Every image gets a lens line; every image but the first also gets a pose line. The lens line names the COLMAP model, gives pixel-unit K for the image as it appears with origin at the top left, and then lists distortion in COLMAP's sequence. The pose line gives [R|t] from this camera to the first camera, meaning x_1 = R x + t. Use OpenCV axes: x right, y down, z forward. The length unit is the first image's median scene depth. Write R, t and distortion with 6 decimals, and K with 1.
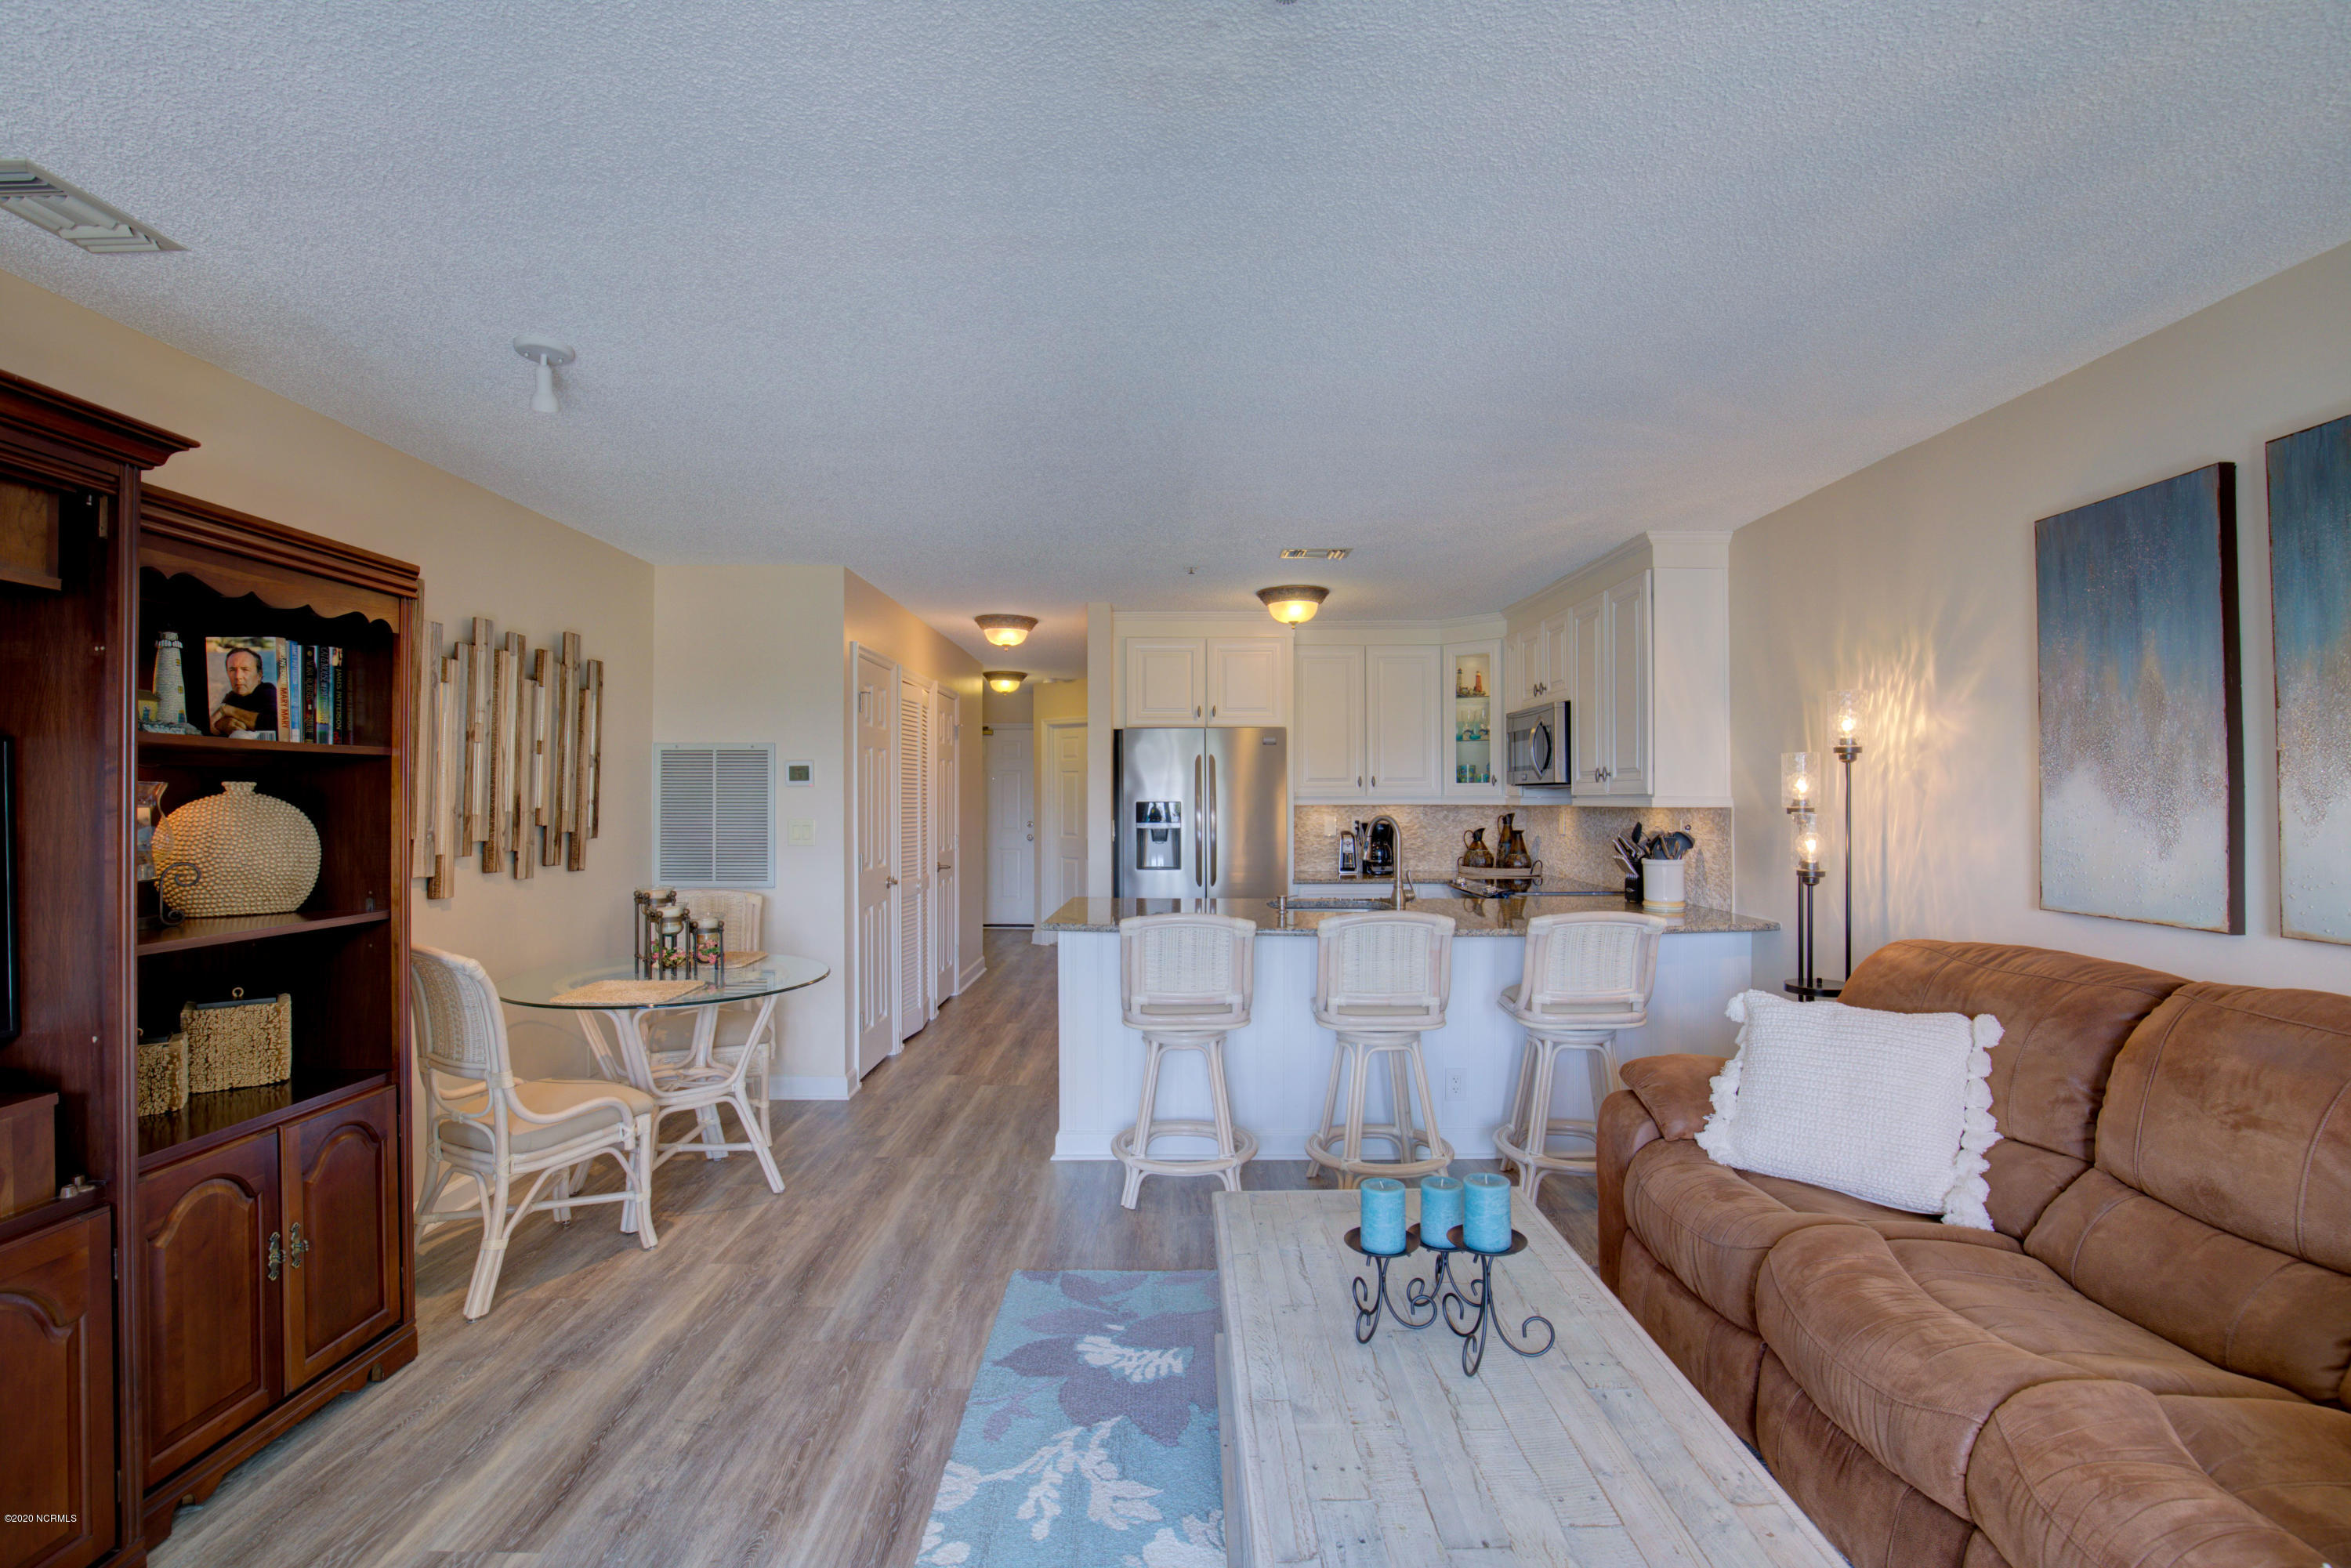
lens RADIAL K [[1067.9, 0, 1179.3], [0, 1067.9, 784.5], [0, 0, 1]] dist [-0.035892, 0.006236]
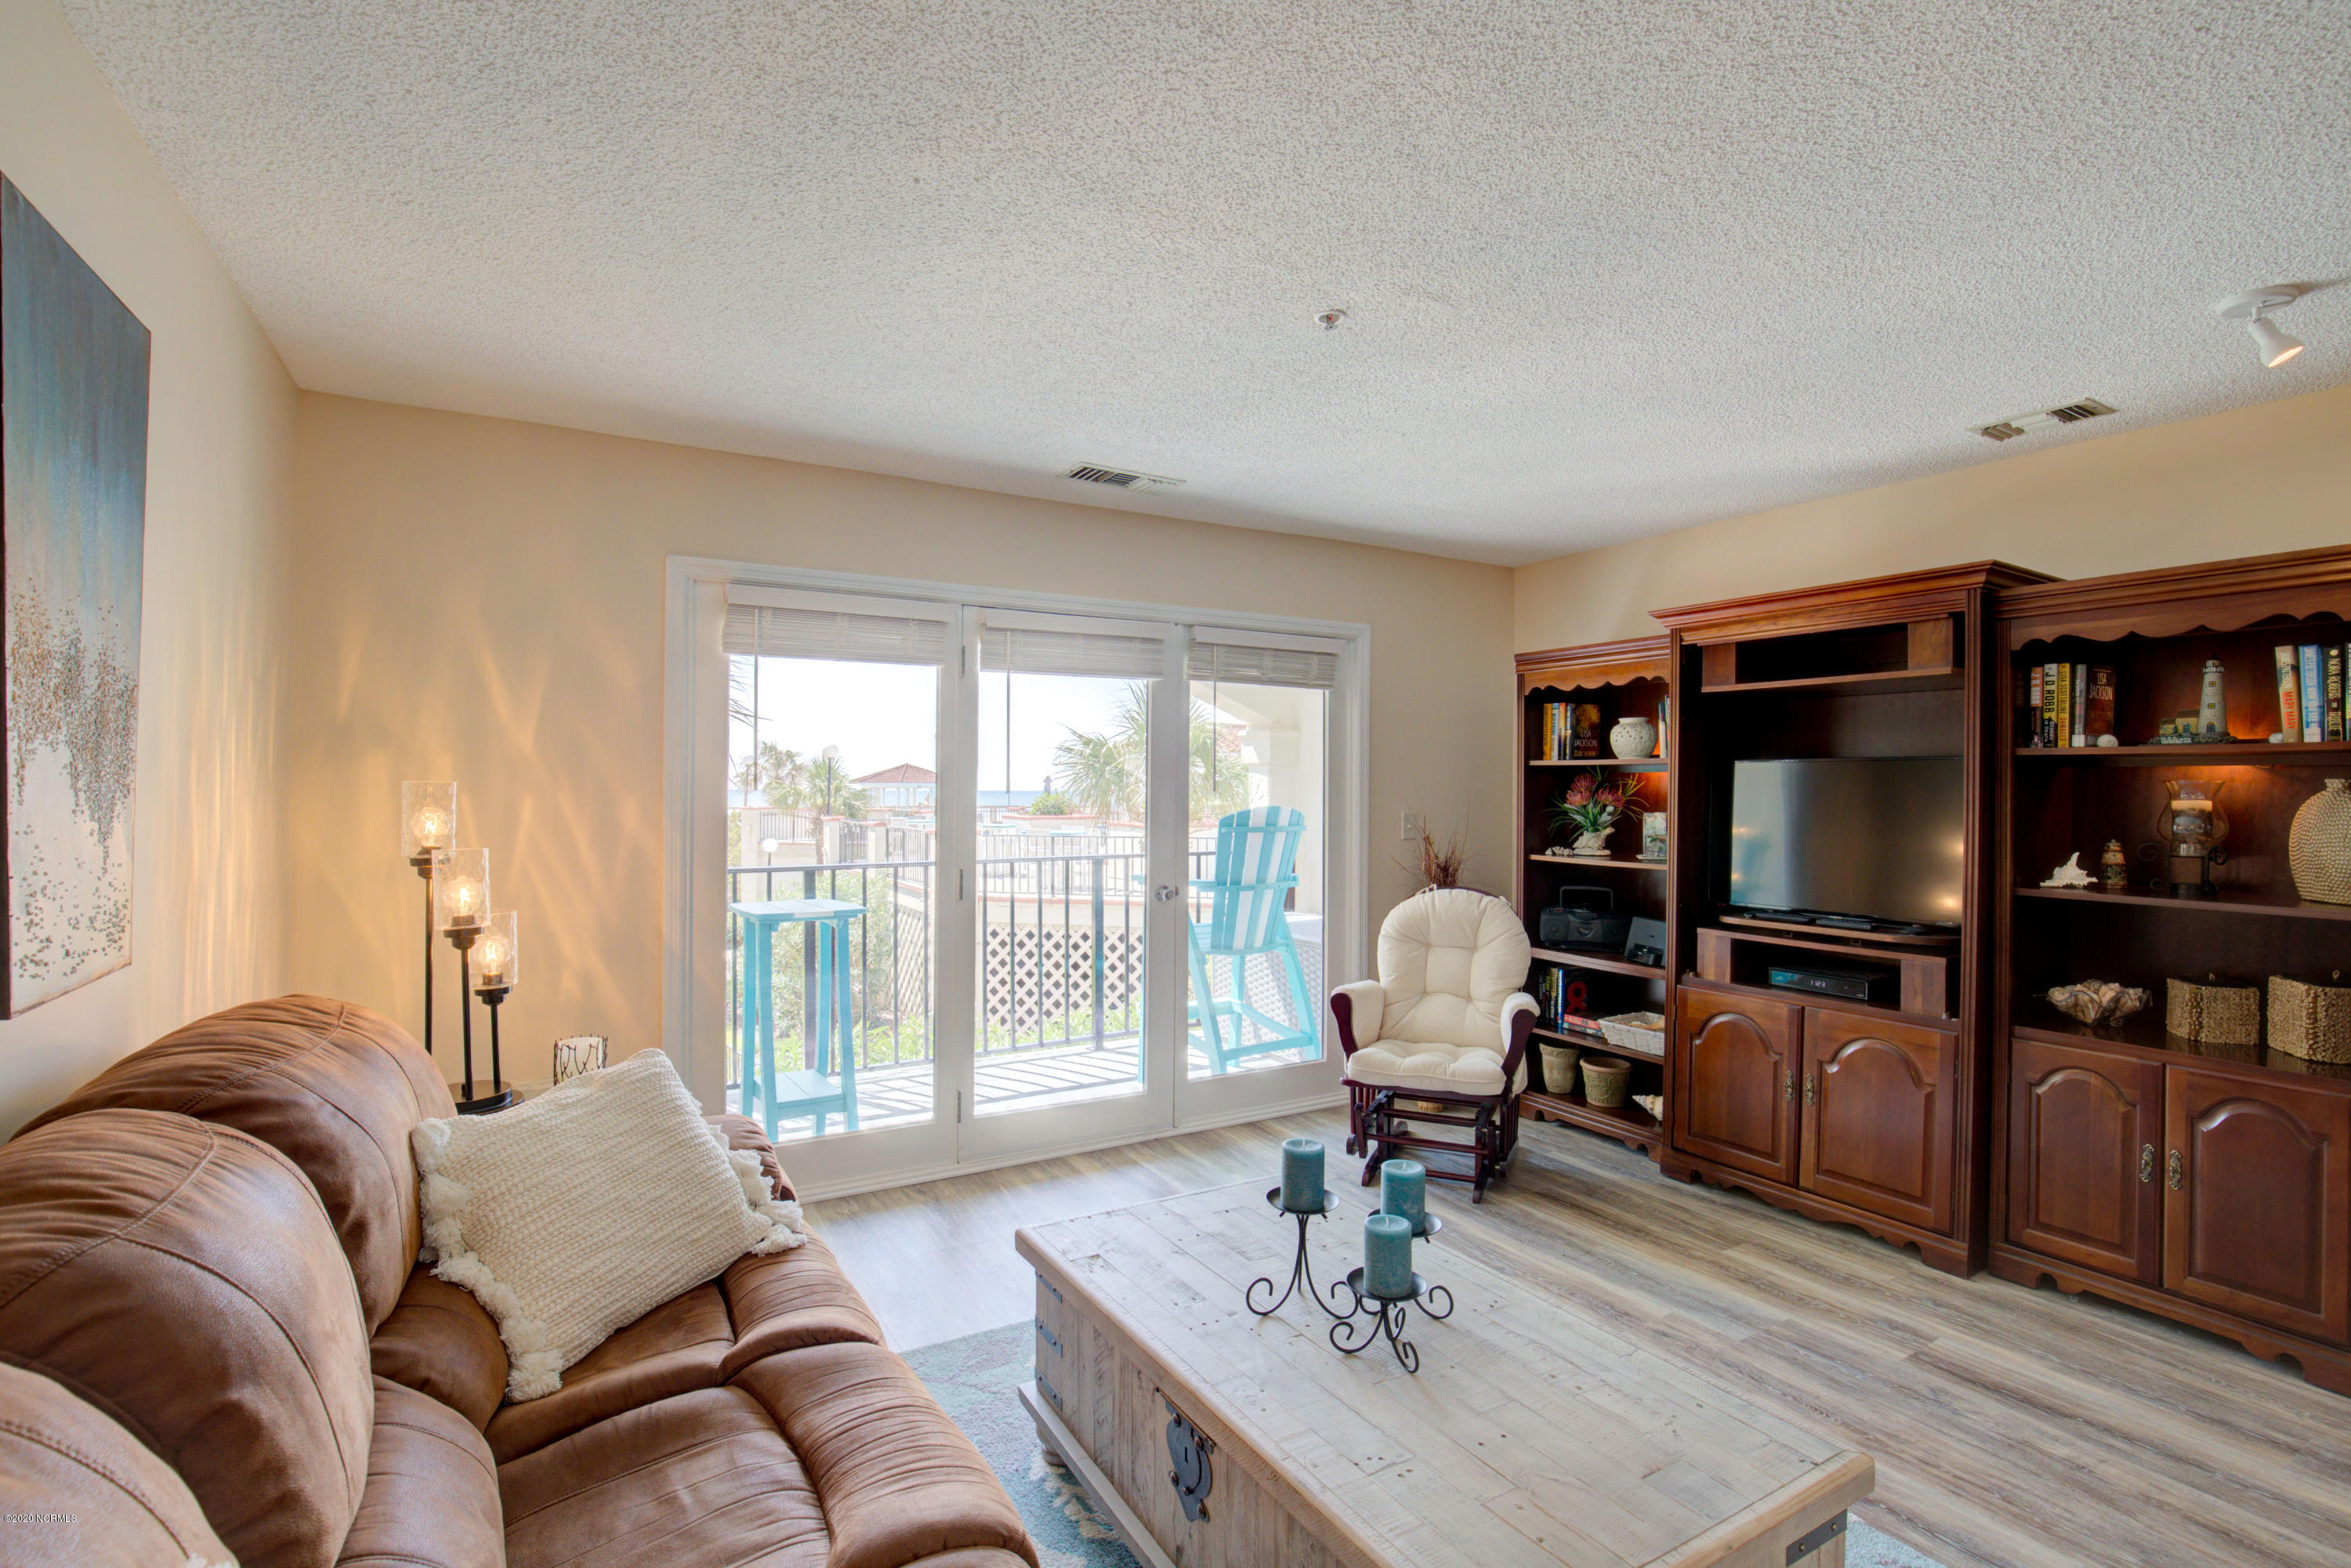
lens RADIAL K [[1067.9, 0, 1159.4], [0, 1067.9, 785.1], [0, 0, 1]] dist [-0.035892, 0.006236]
pose [[-0.868877, -0.005638, -0.494997, 0.296469], [0.000324, 0.999928, -0.011958, 0.006840], [0.495029, -0.010550, -0.868813, 0.580286]]
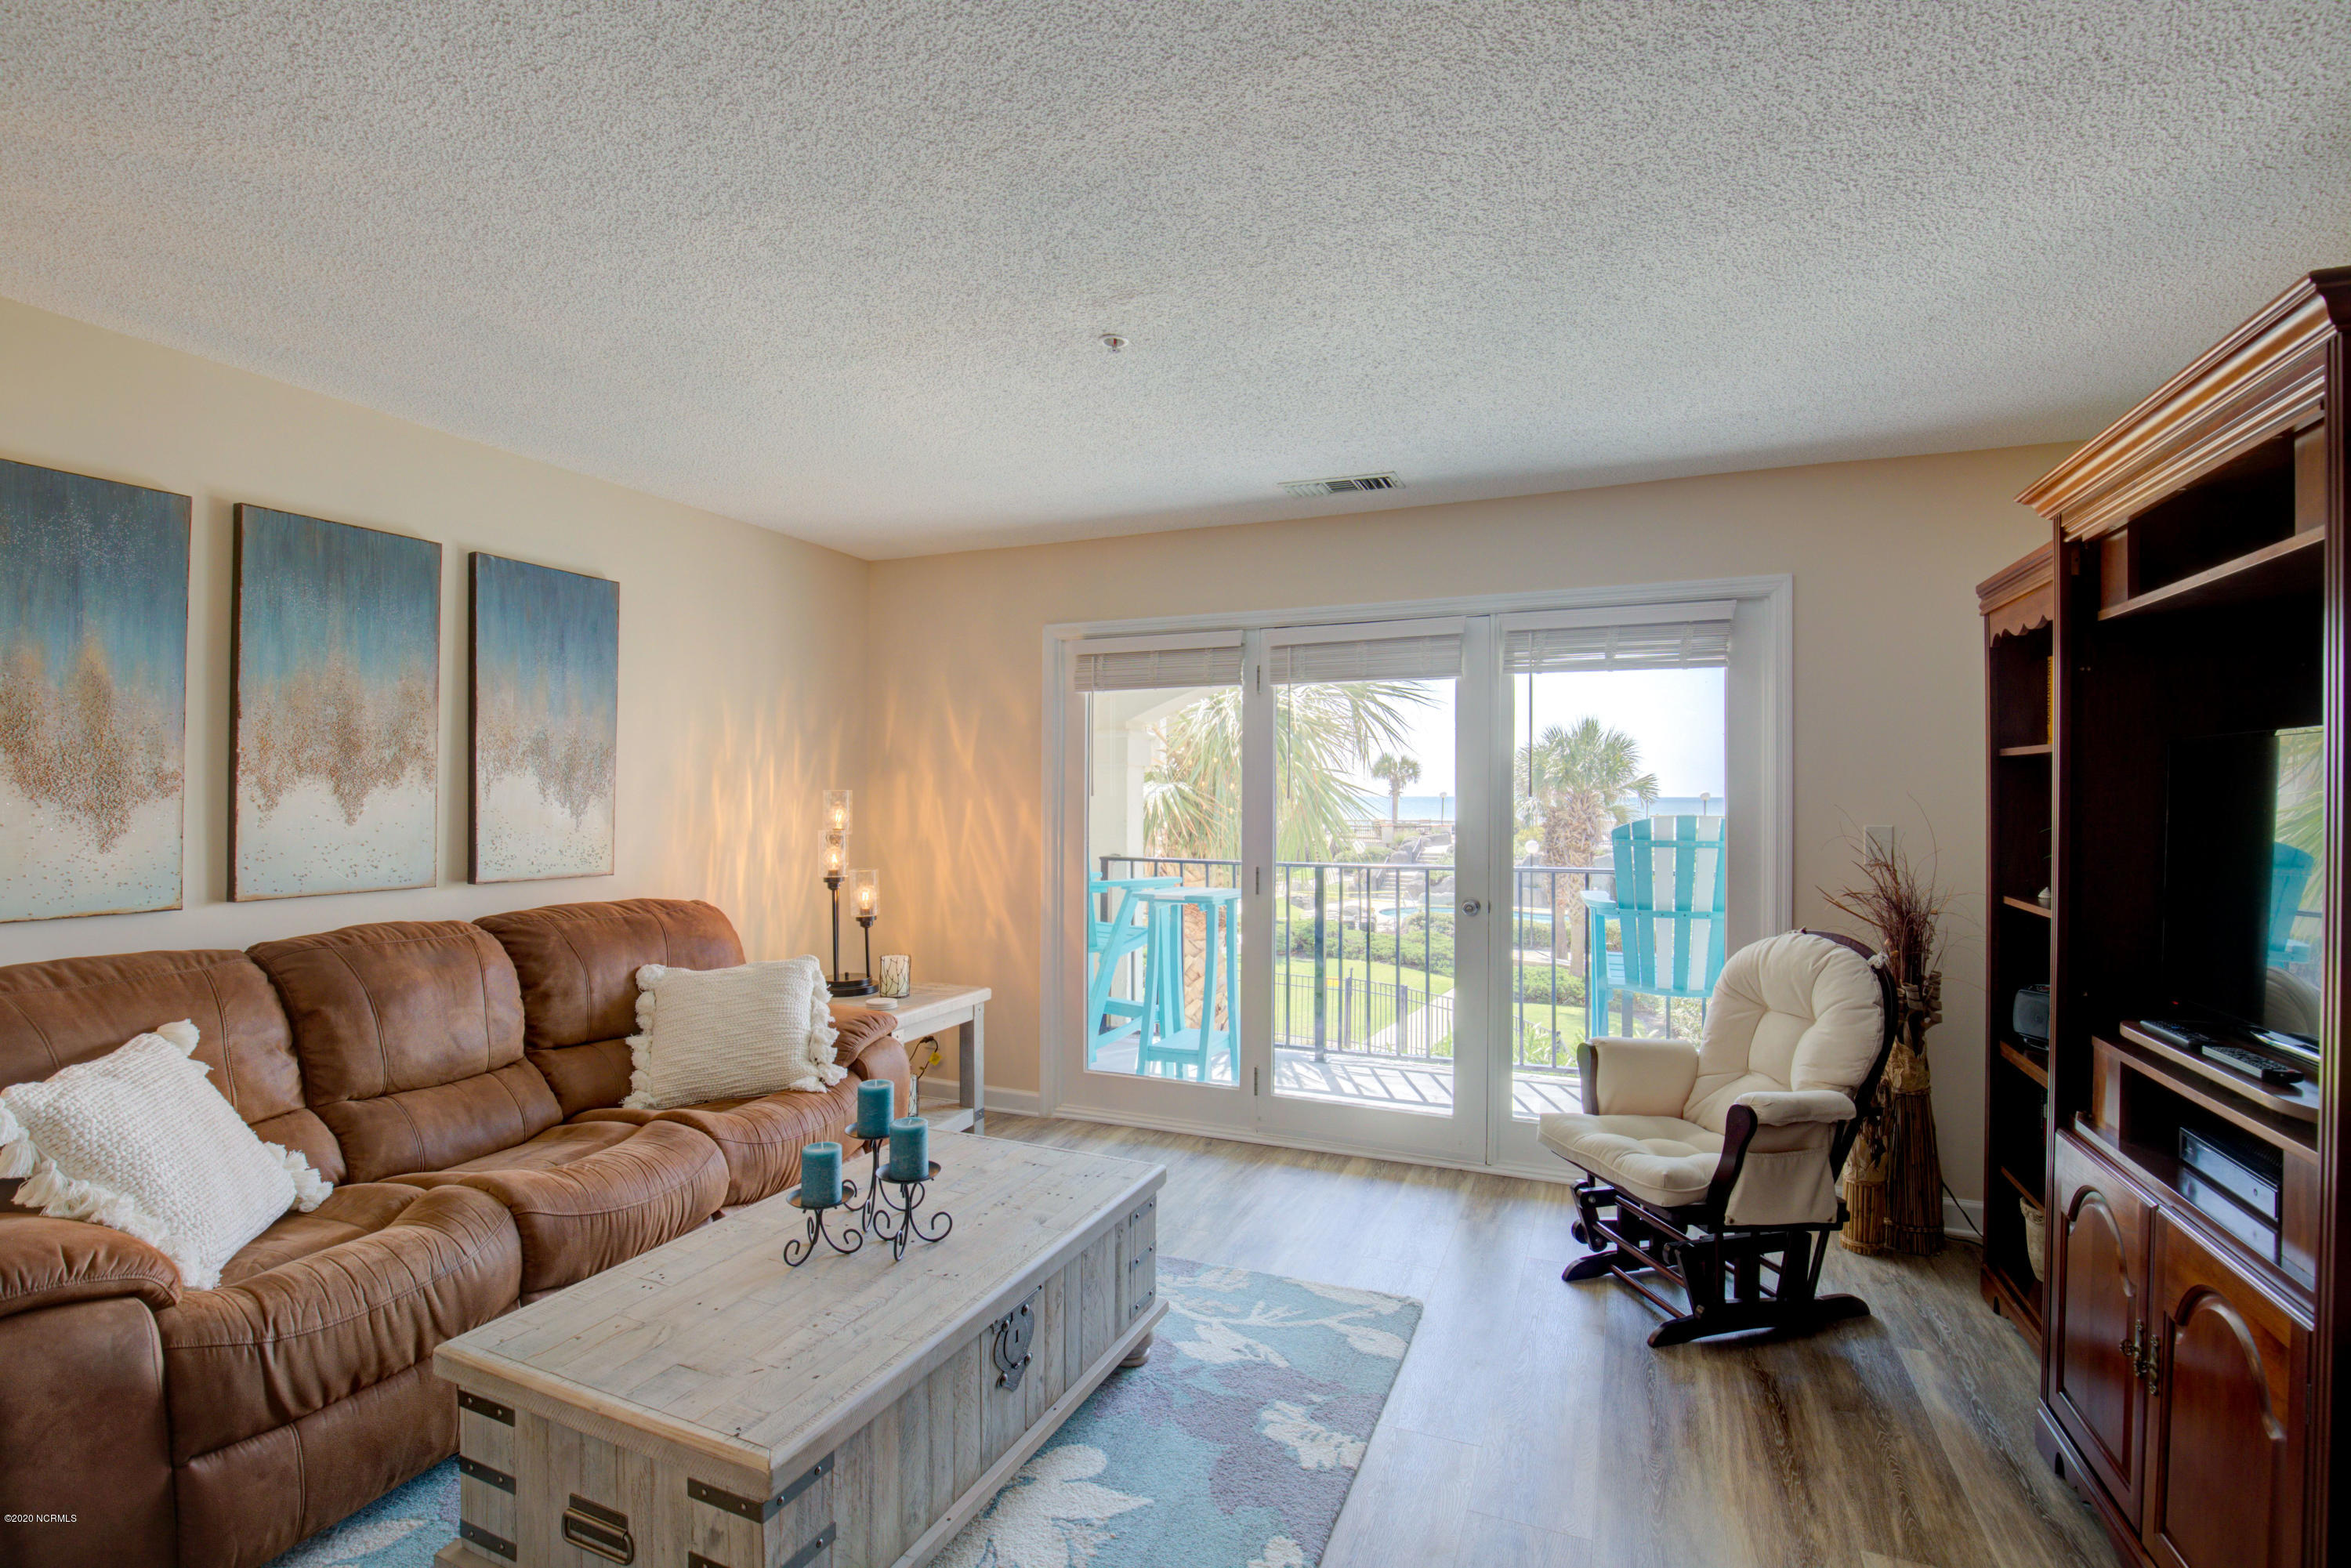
lens RADIAL K [[1067.9, 0, 1183.2], [0, 1067.9, 787.0], [0, 0, 1]] dist [-0.035892, 0.006236]
pose [[-0.917758, 0.000468, 0.397141, -0.179797], [-0.006161, 0.999862, -0.015417, 0.007776], [-0.397093, -0.016596, -0.917628, 0.639938]]
